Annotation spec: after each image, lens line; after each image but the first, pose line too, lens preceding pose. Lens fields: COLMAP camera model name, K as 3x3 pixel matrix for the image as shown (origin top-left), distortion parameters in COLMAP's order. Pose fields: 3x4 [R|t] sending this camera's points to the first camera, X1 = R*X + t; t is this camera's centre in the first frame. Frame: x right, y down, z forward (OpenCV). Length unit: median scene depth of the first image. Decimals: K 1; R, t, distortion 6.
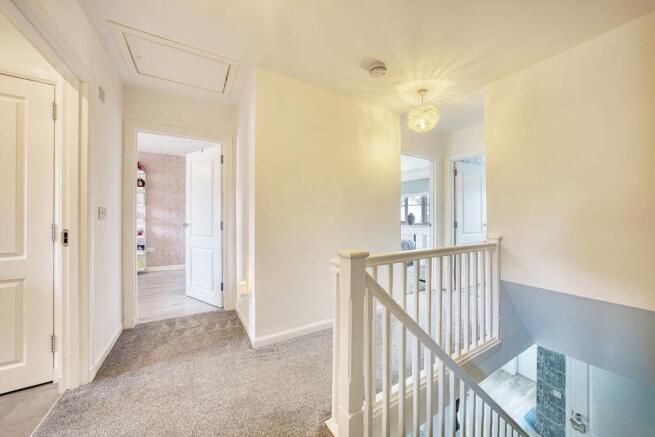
lens RADIAL K [[240.1, 0, 333.4], [0, 240.1, 217.5], [0, 0, 1]] dist [-0.009384, 0.000107]
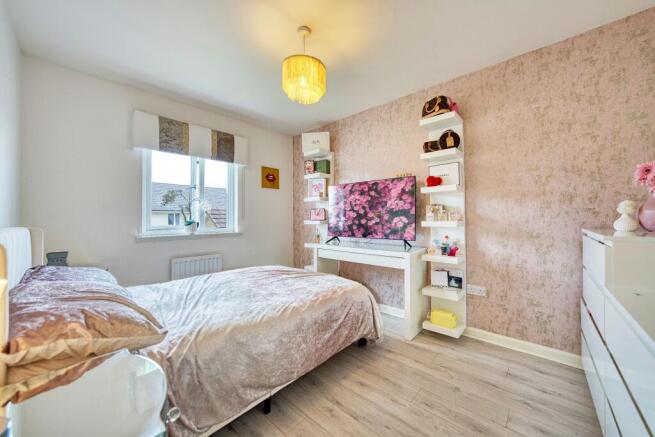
lens RADIAL K [[240.1, 0, 326.0], [0, 240.1, 216.4], [0, 0, 1]] dist [-0.009384, 0.000107]
pose [[0.318269, -0.016617, -0.947855, -0.436917], [0.004347, 0.999861, -0.016070, 0.005047], [0.947990, 0.000995, 0.318298, 0.603581]]
